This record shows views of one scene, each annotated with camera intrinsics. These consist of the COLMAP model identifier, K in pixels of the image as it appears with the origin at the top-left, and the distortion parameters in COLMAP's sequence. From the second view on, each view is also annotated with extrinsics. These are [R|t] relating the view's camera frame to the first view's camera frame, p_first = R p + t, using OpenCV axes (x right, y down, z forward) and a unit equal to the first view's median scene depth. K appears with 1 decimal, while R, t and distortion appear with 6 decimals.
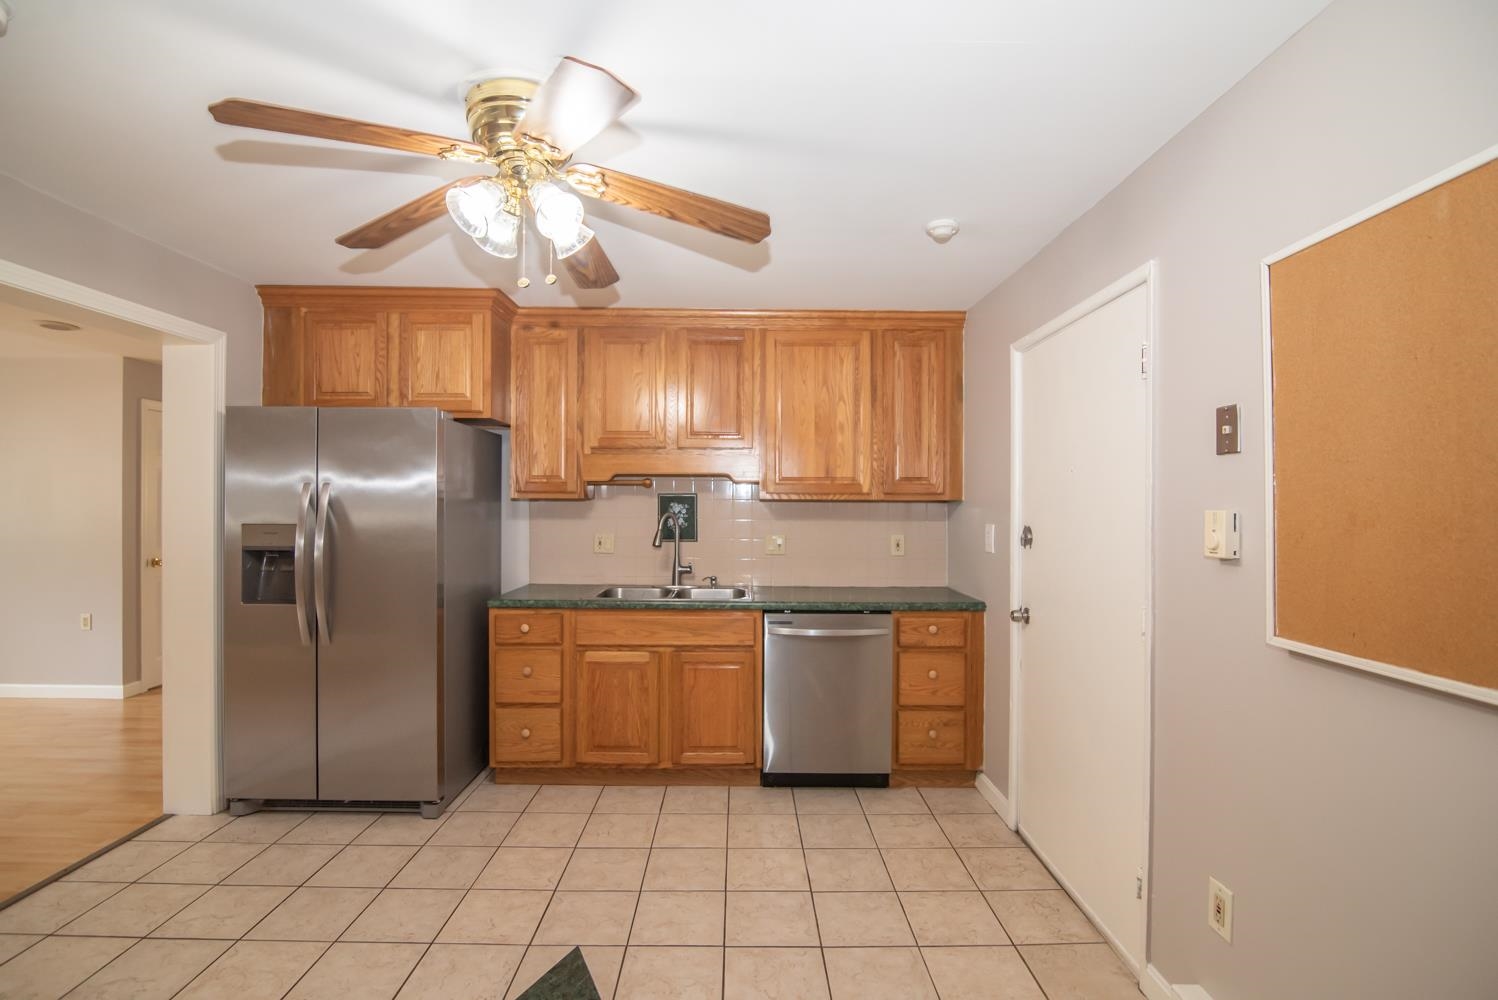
lens RADIAL K [[688.5, 0, 746.8], [0, 688.5, 504.8], [0, 0, 1]] dist [-0.019000, 0.000272]
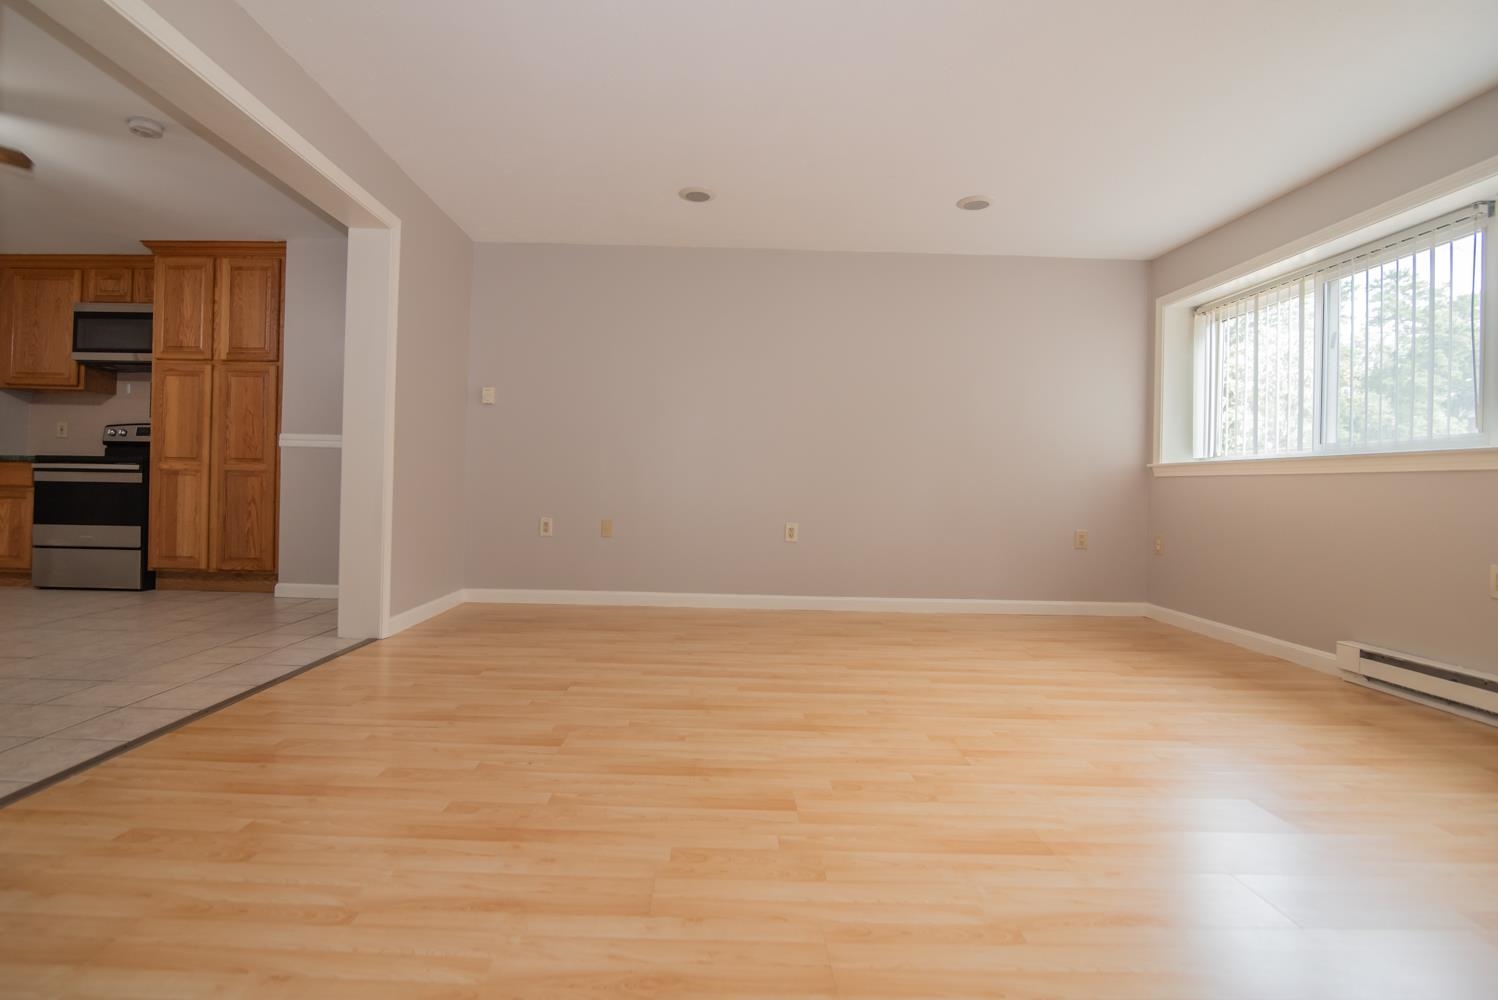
lens RADIAL K [[718.5, 0, 717.4], [0, 718.5, 484.1], [0, 0, 1]] dist [-0.019830, 0.001140]
pose [[-0.999603, -0.027960, 0.003556, -1.291550], [-0.027965, 0.999608, -0.001427, 0.167382], [-0.003514, -0.001526, -0.999993, 1.386166]]
